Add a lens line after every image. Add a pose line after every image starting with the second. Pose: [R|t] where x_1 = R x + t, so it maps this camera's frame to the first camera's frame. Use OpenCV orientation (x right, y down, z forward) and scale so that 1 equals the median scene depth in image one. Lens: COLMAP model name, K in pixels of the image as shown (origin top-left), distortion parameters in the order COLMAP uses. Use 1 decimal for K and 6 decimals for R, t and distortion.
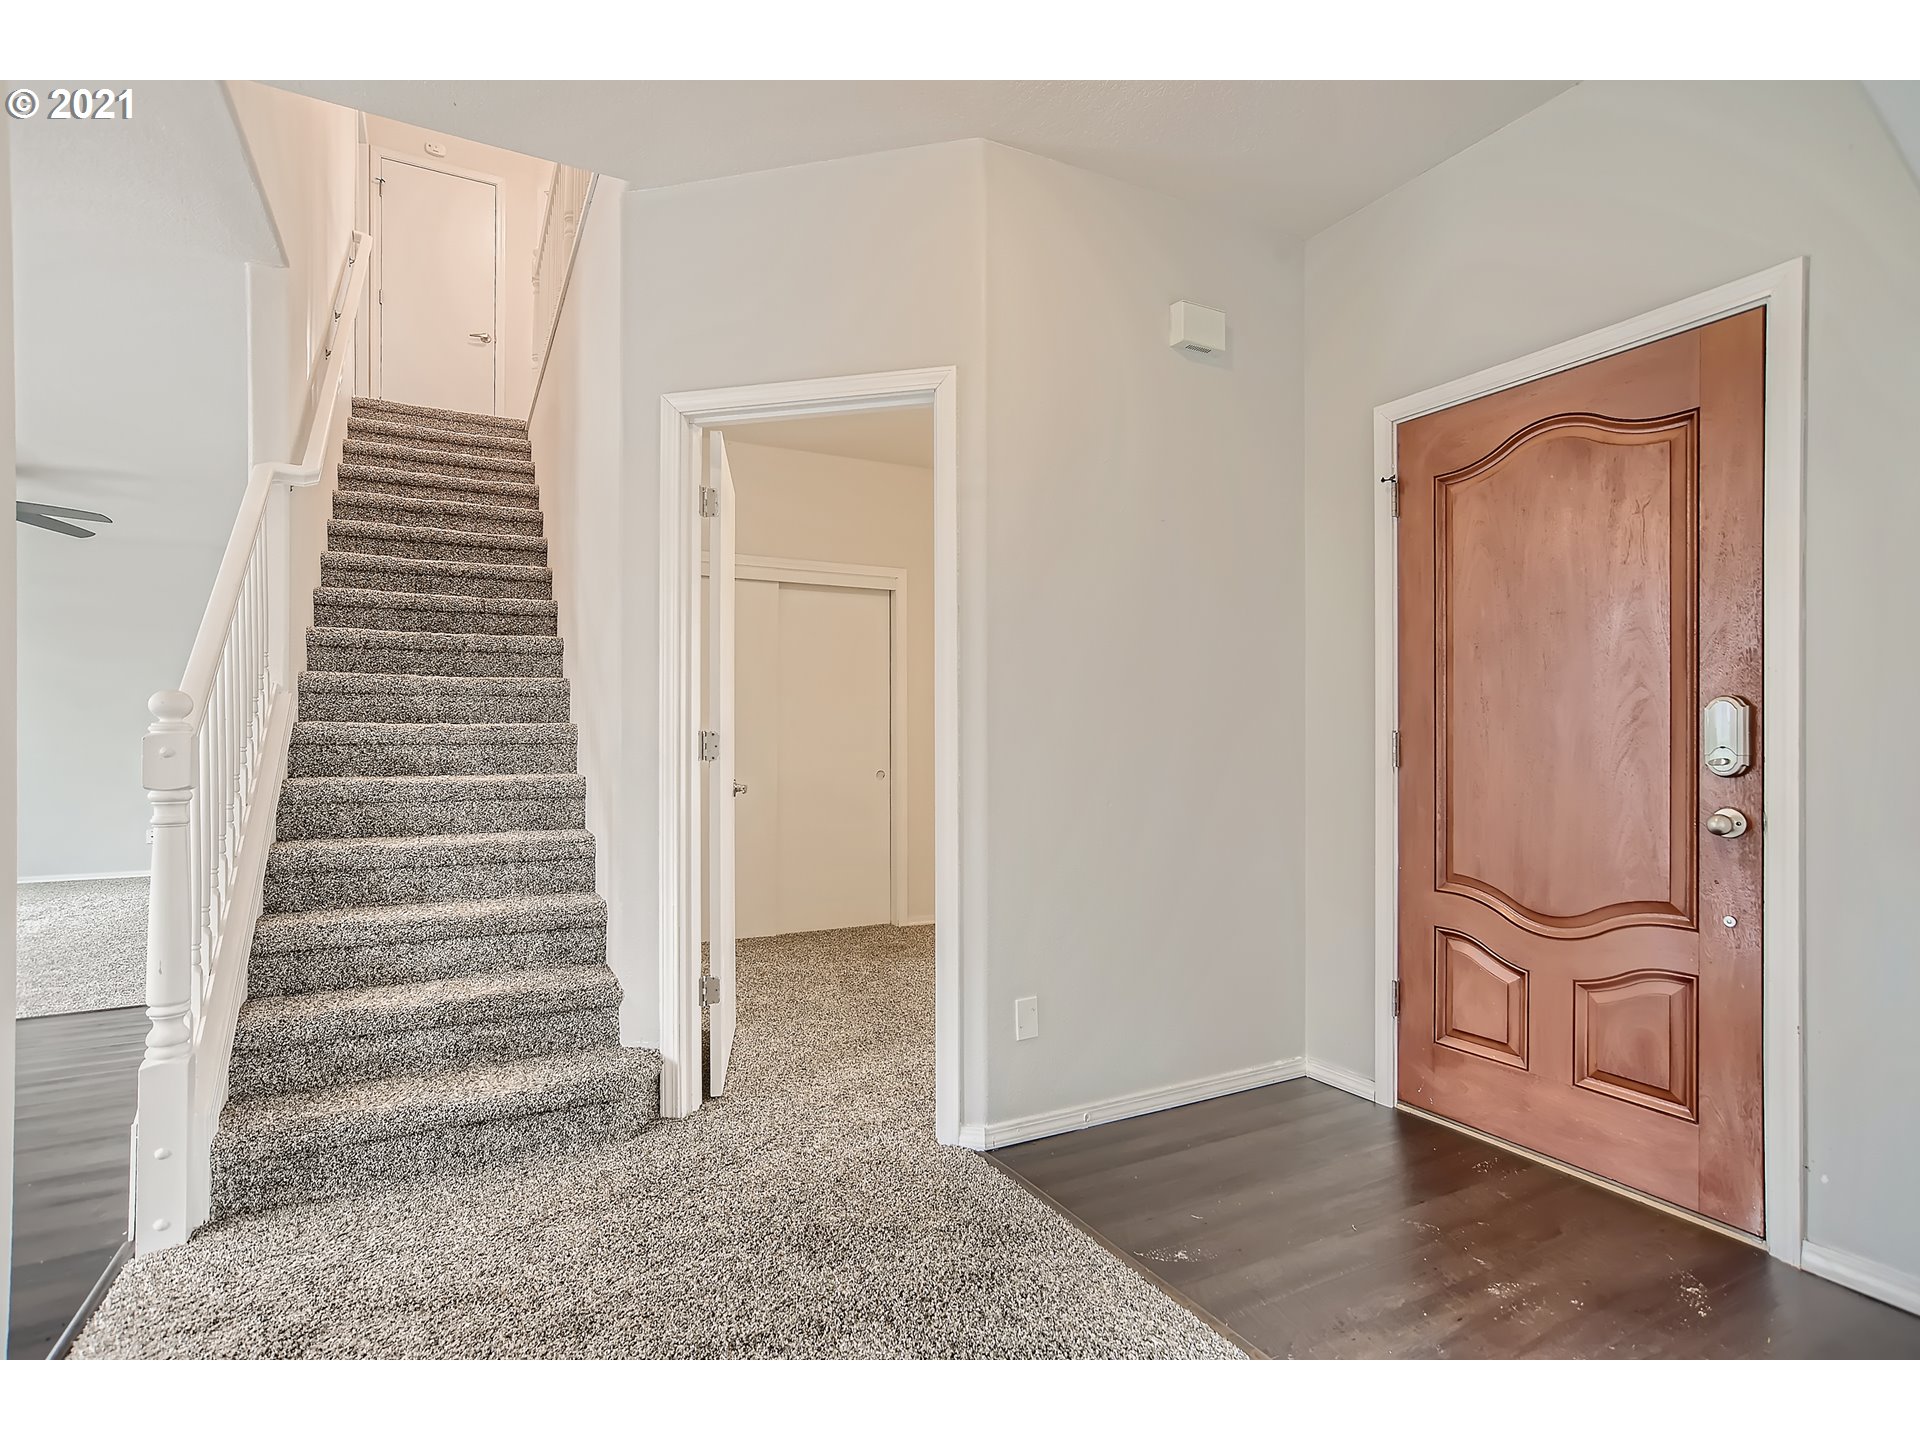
lens RADIAL K [[964.5, 0, 960.7], [0, 964.5, 736.3], [0, 0, 1]] dist [-0.011520, 0.002144]
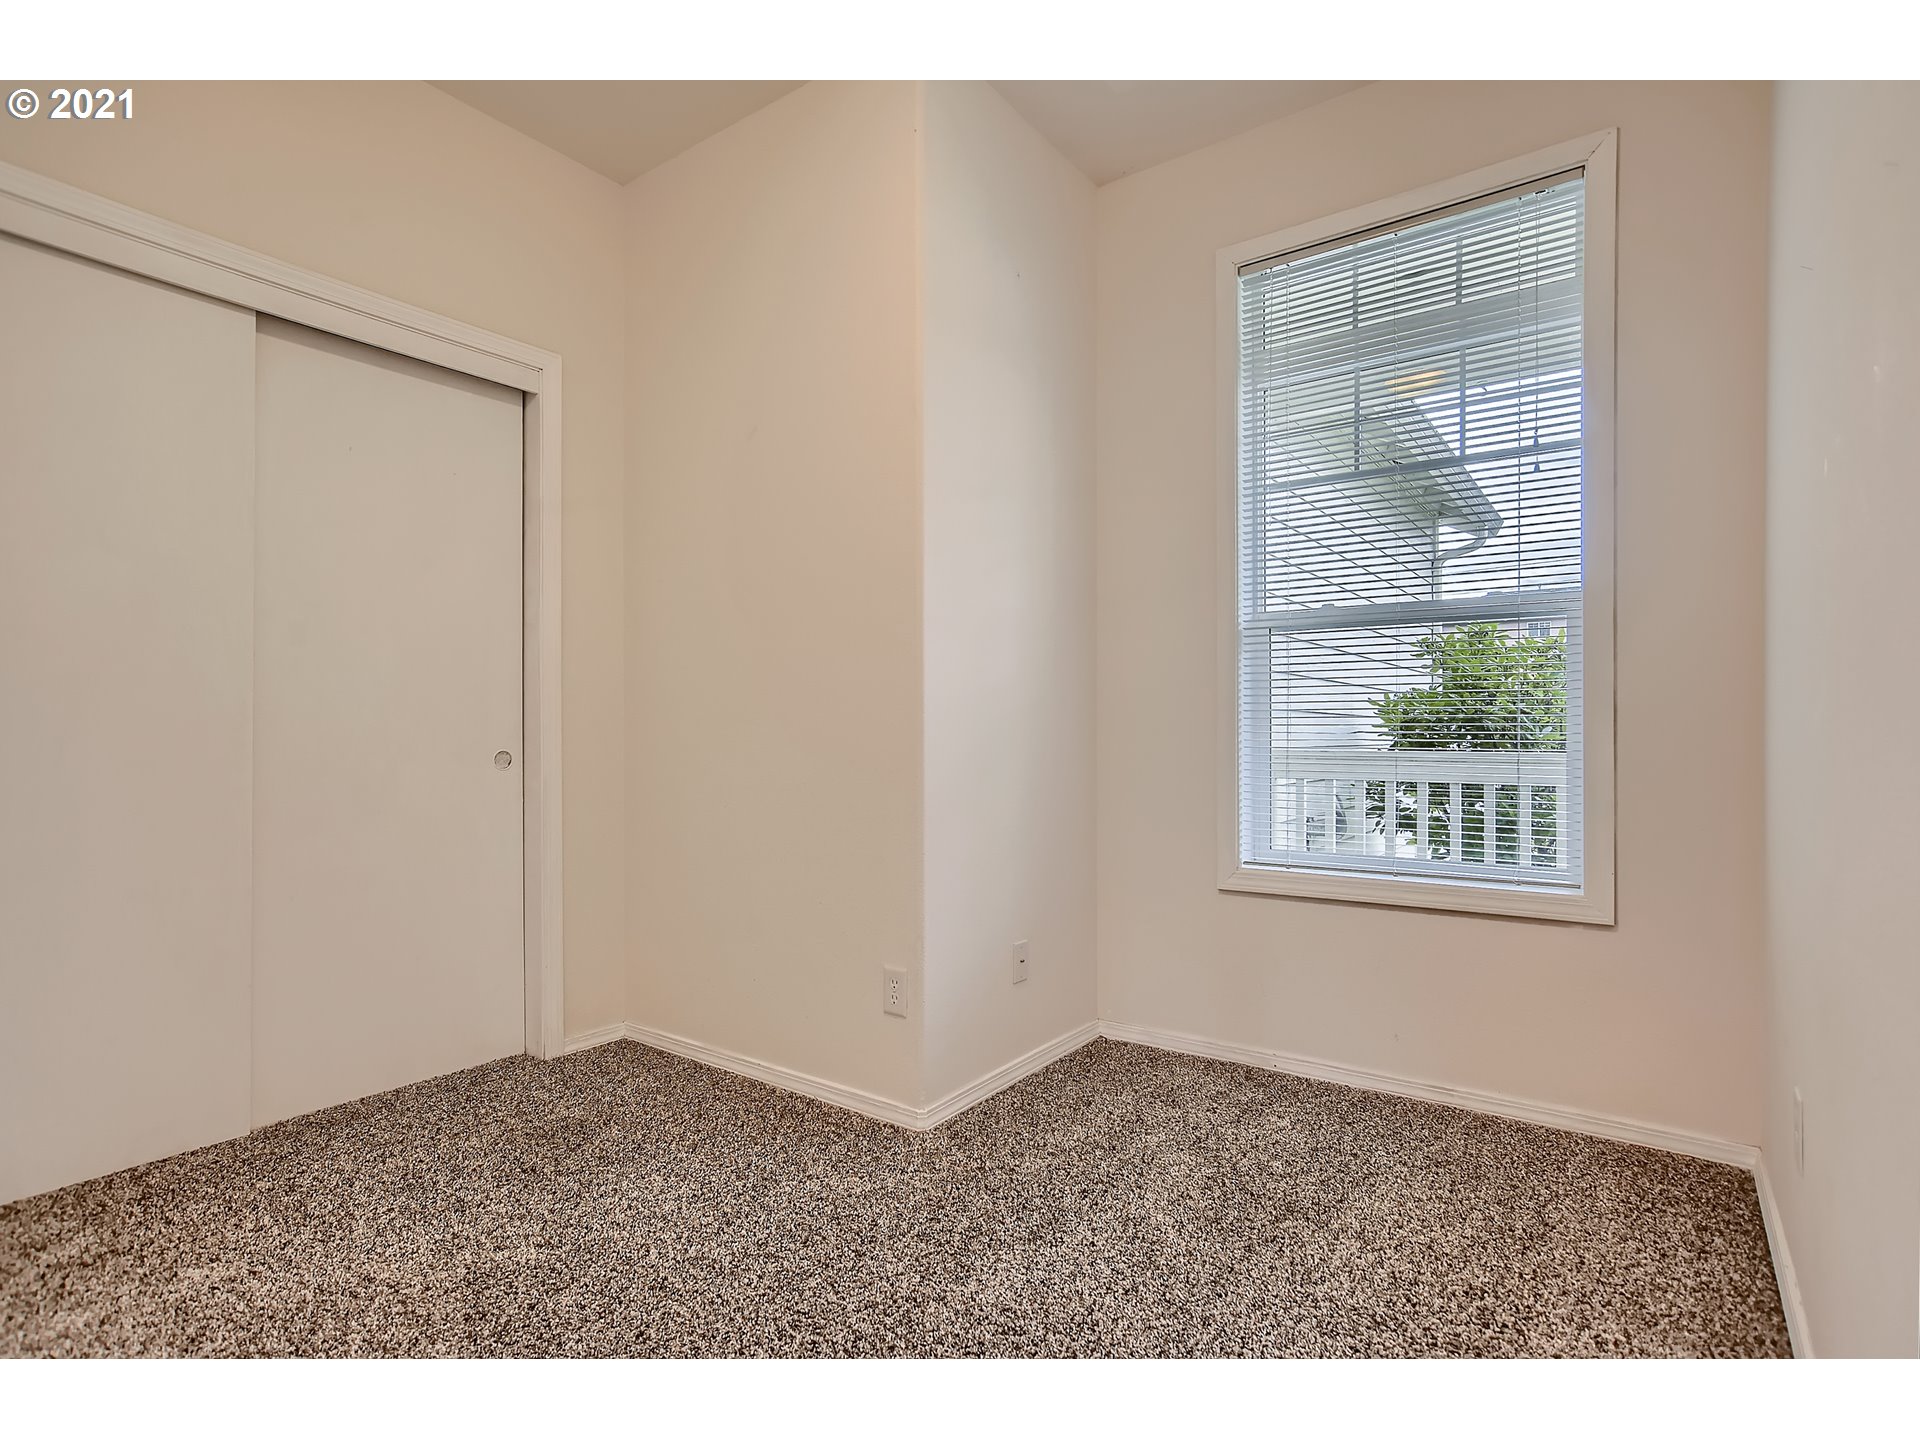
lens RADIAL K [[964.5, 0, 961.6], [0, 964.5, 722.9], [0, 0, 1]] dist [-0.011520, 0.002144]
pose [[0.899944, -0.003149, 0.435993, -0.087182], [-0.001578, 0.999944, 0.010479, 0.015398], [-0.436002, -0.010118, 0.899889, 0.447423]]
